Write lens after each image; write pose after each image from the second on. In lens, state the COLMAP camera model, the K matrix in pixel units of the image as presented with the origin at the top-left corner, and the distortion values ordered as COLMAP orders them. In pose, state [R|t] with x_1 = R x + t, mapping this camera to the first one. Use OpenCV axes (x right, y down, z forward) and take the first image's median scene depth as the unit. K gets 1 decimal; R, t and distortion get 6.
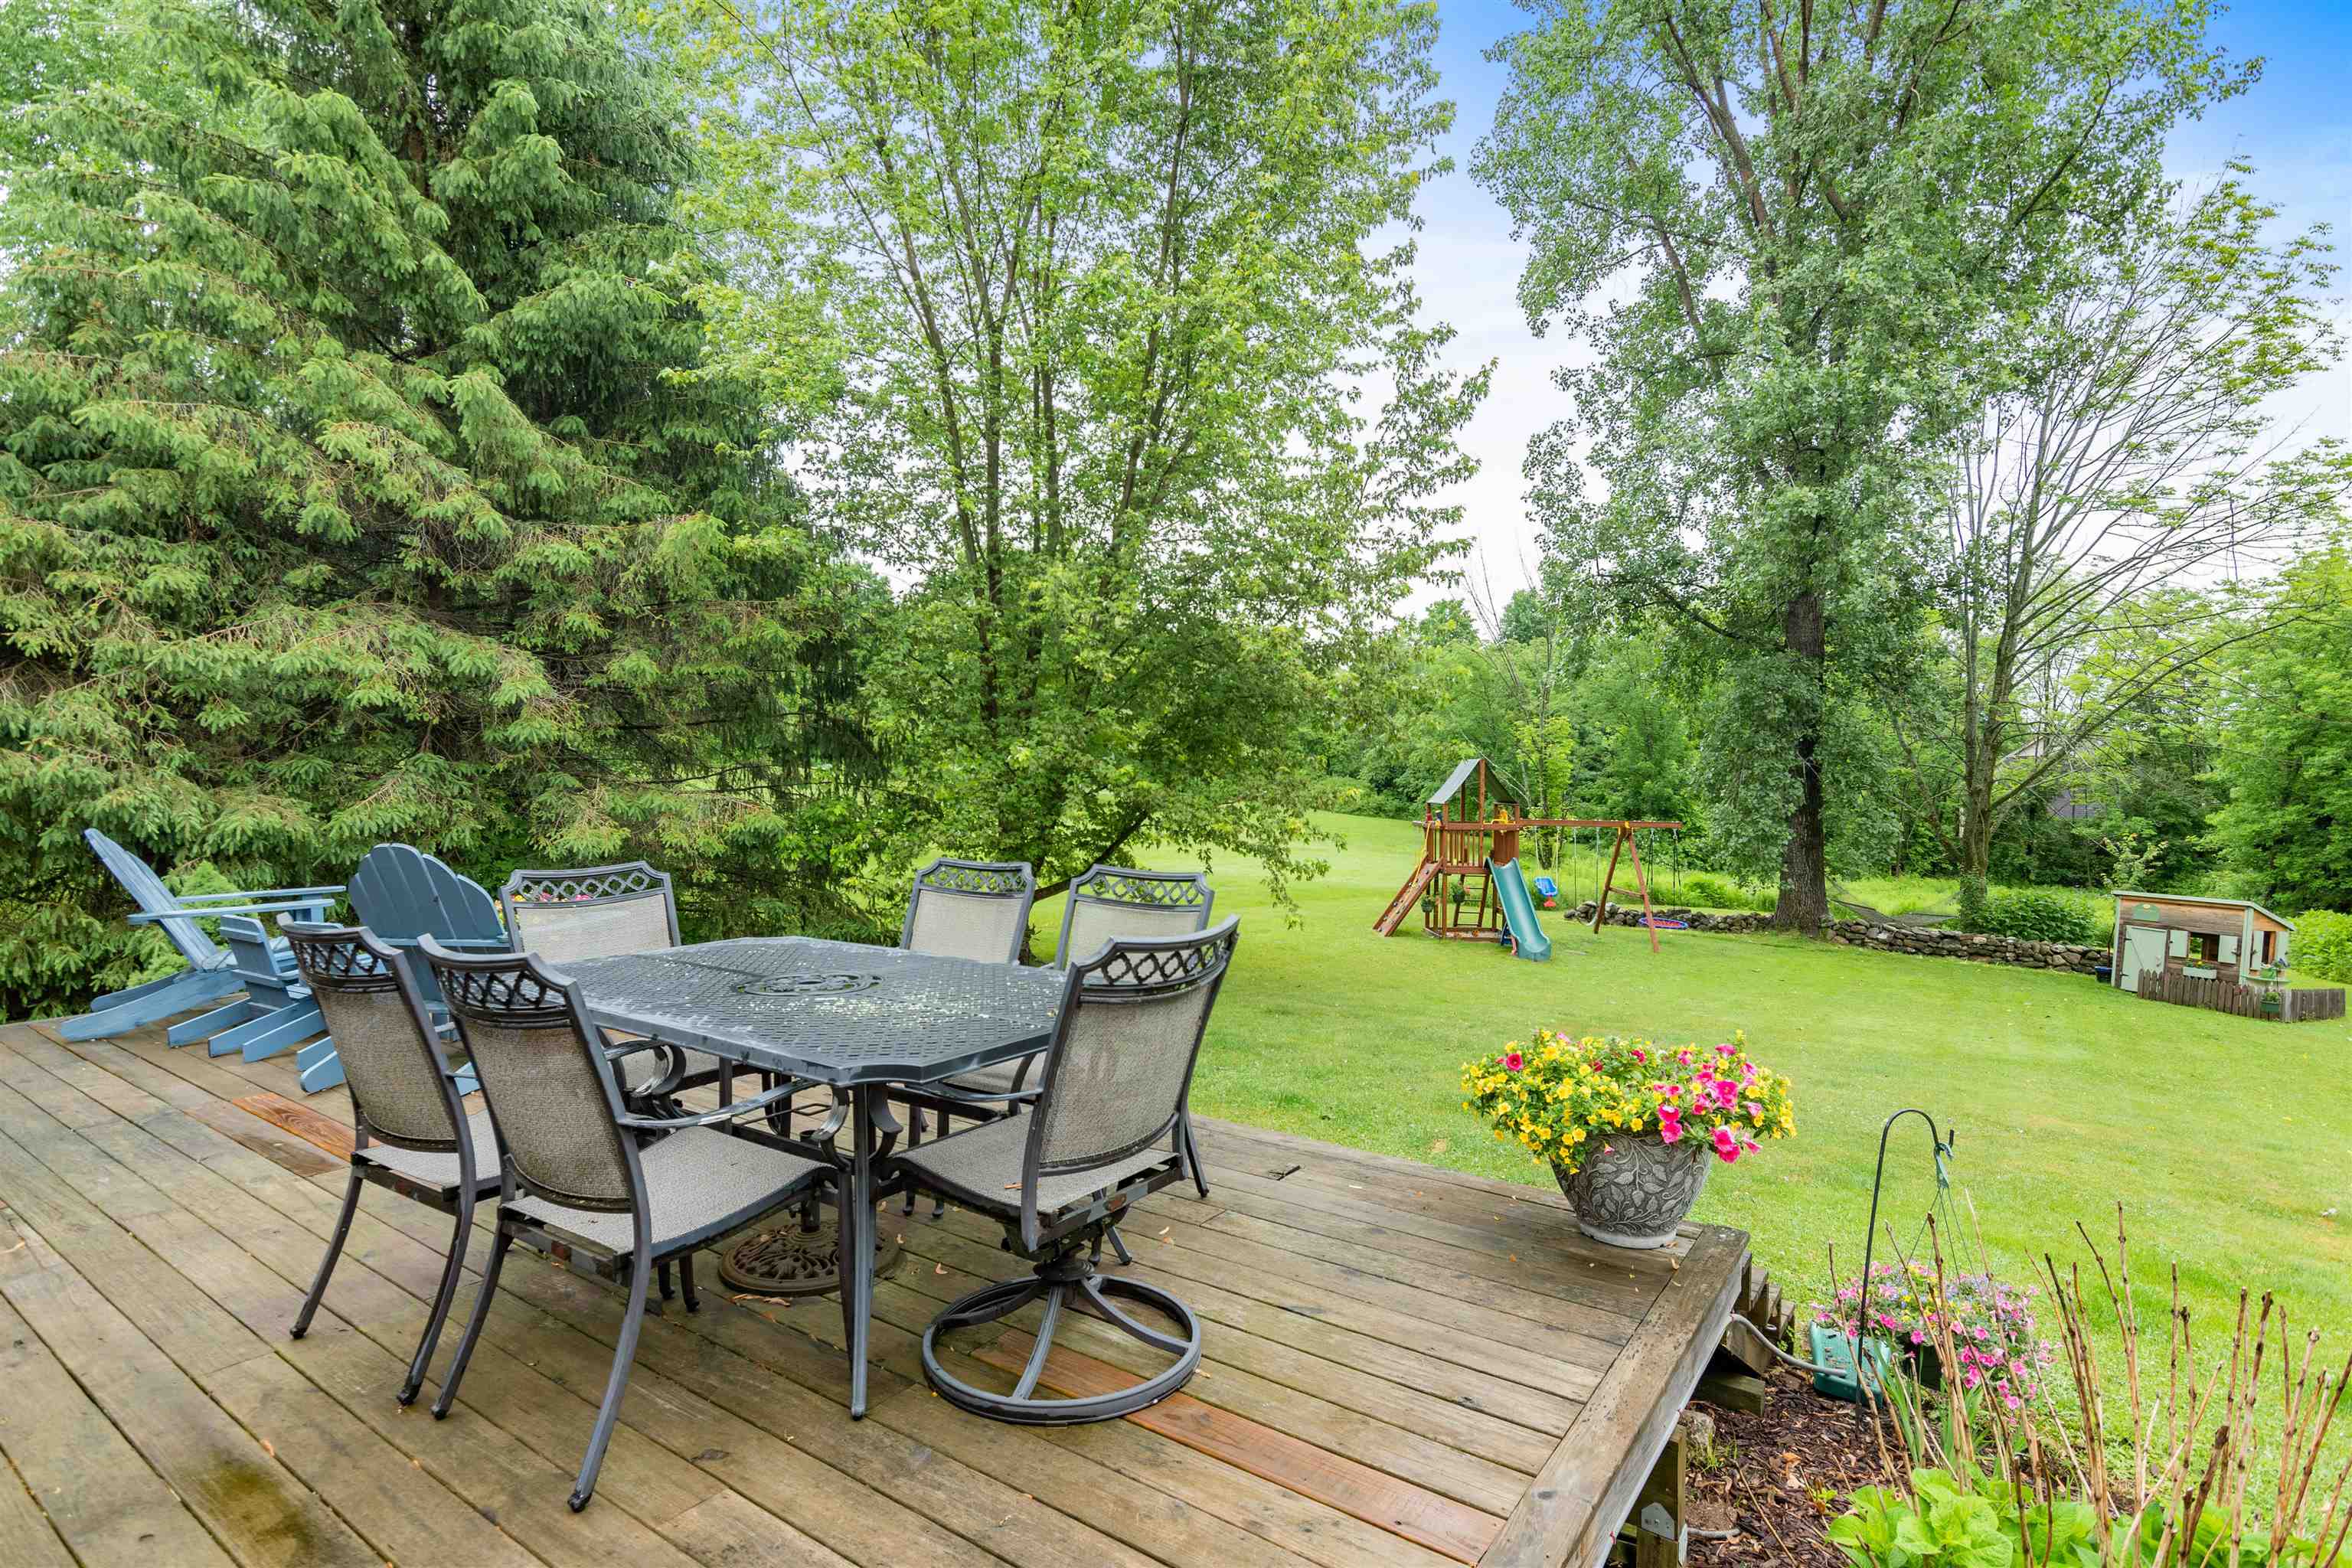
lens RADIAL K [[1194.6, 0, 1176.0], [0, 1194.6, 784.0], [0, 0, 1]] dist [-0.001034, -0.000737]
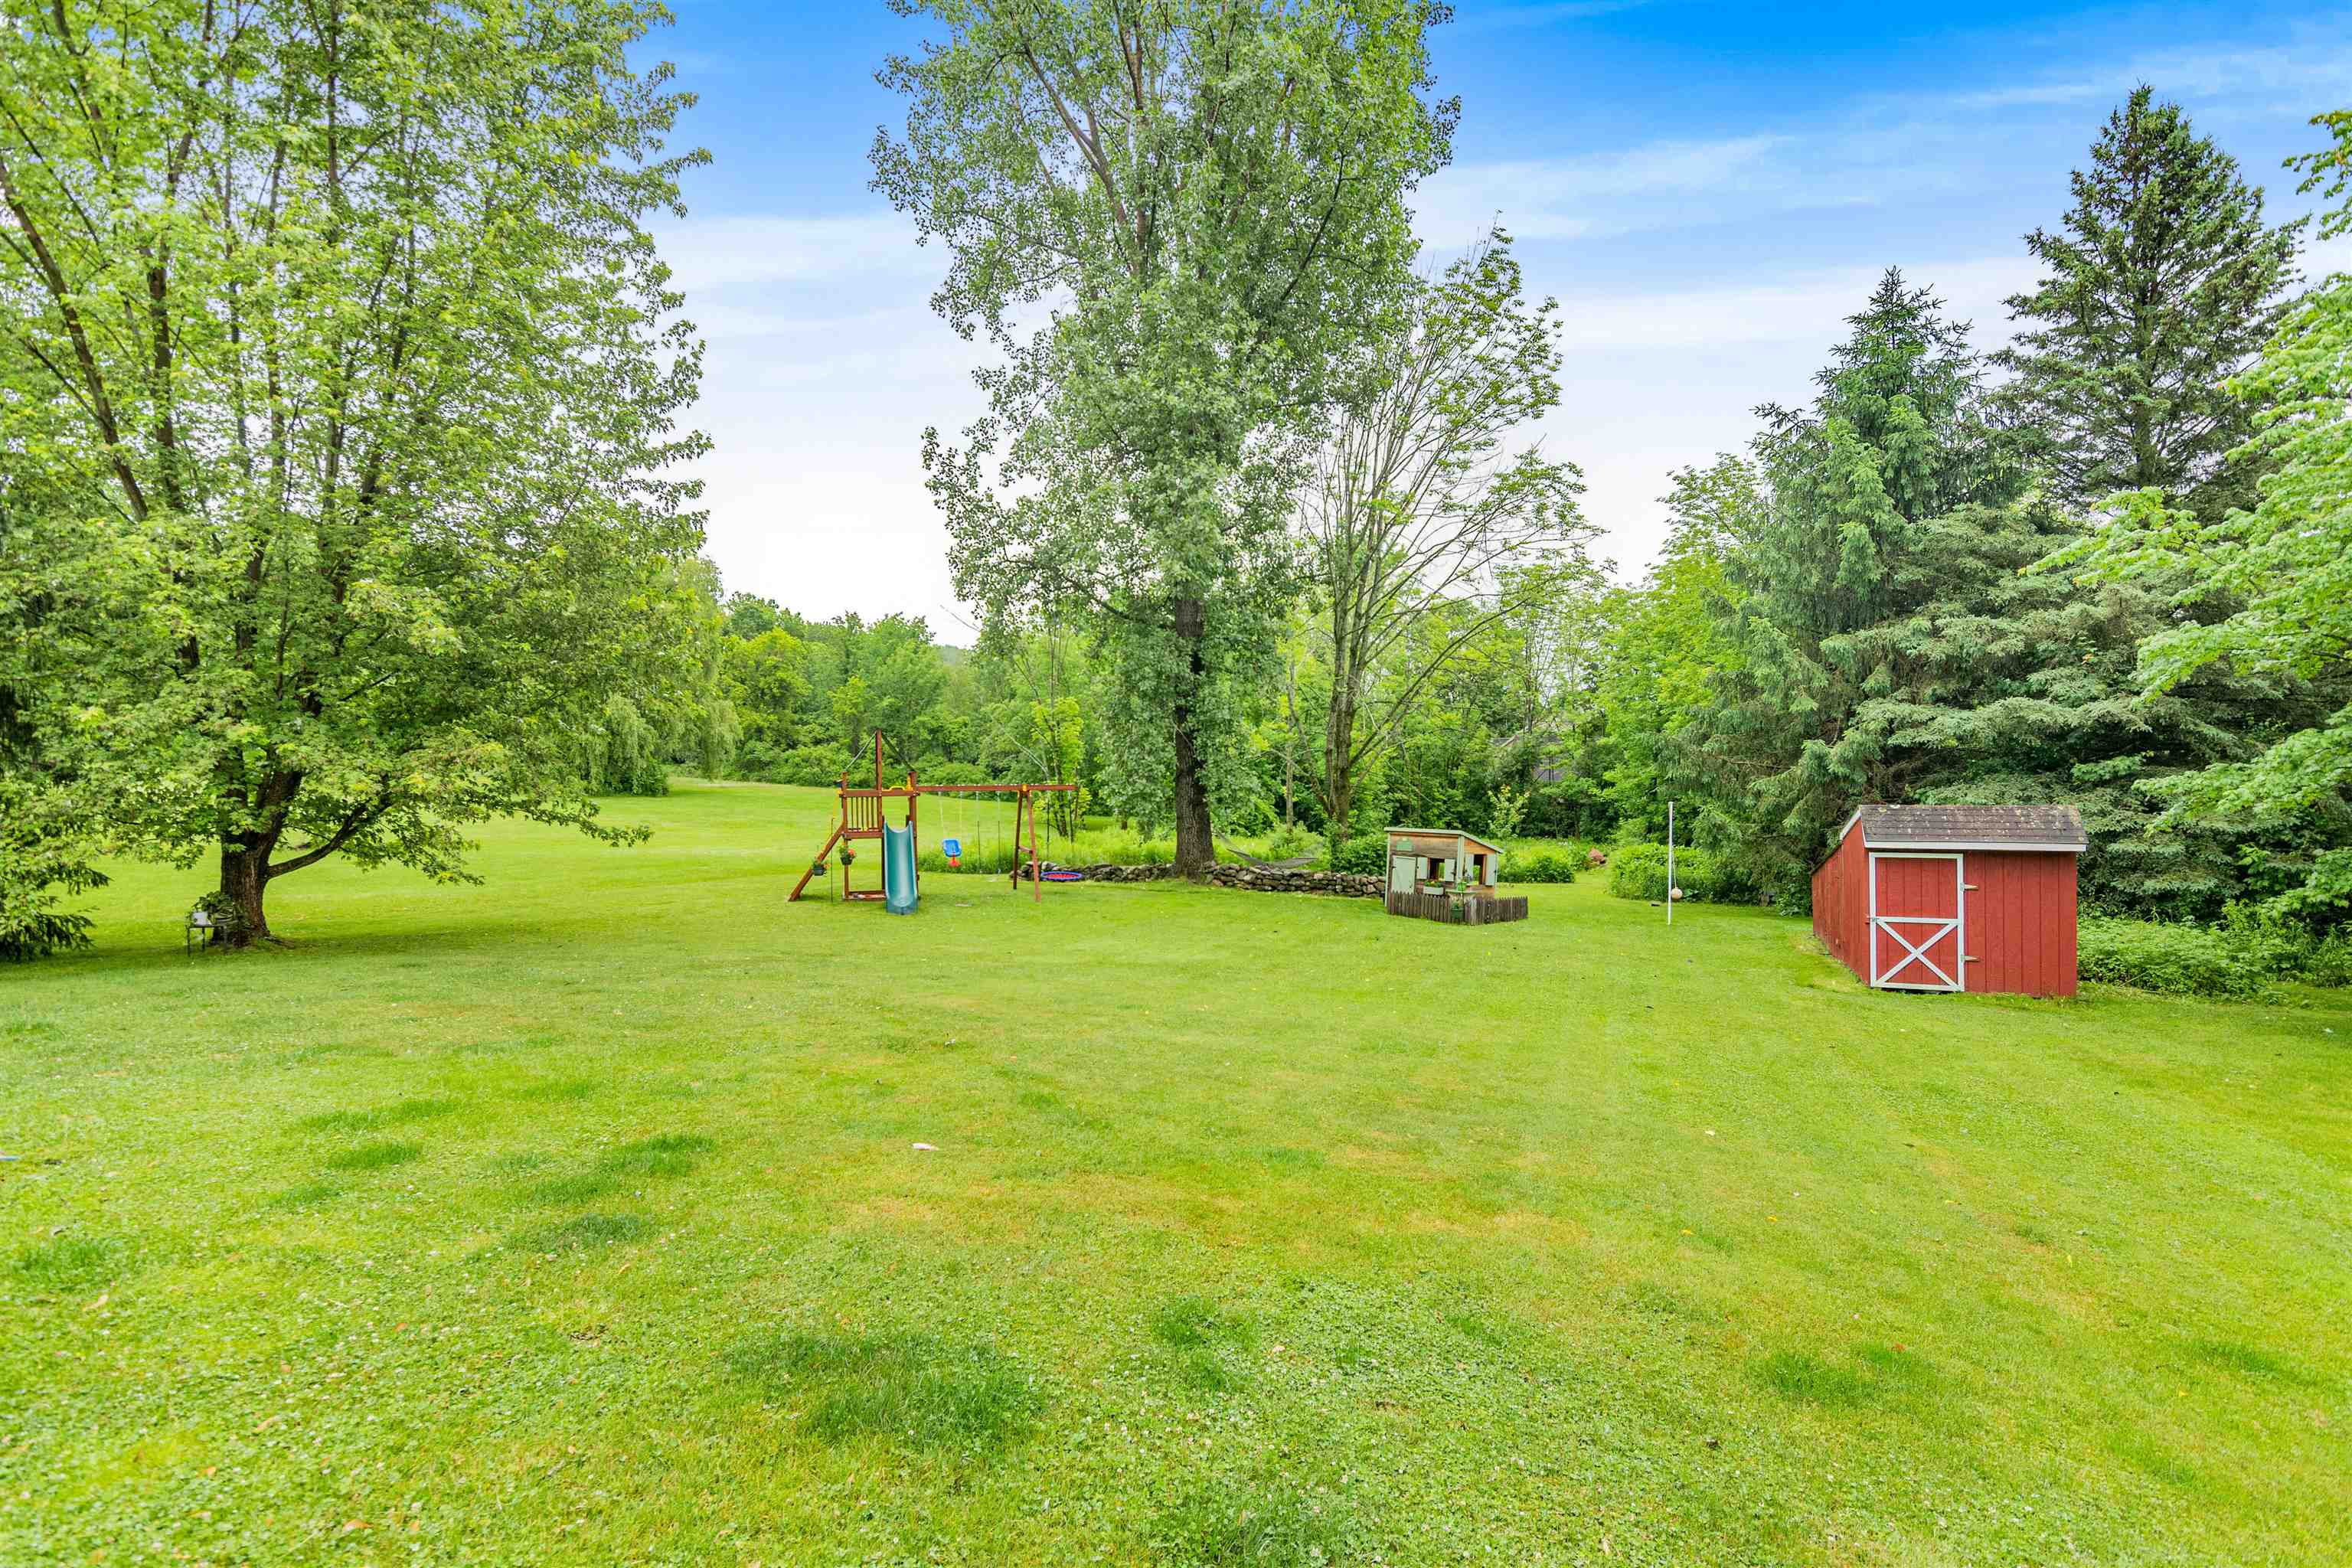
lens RADIAL K [[1159.1, 0, 1228.5], [0, 1159.1, 772.1], [0, 0, 1]] dist [0.001084, 0.025915]
pose [[0.964830, -0.026093, 0.261578, 0.294472], [0.027180, 0.999630, -0.000538, 0.026704], [-0.261467, 0.007629, 0.965182, -0.078843]]
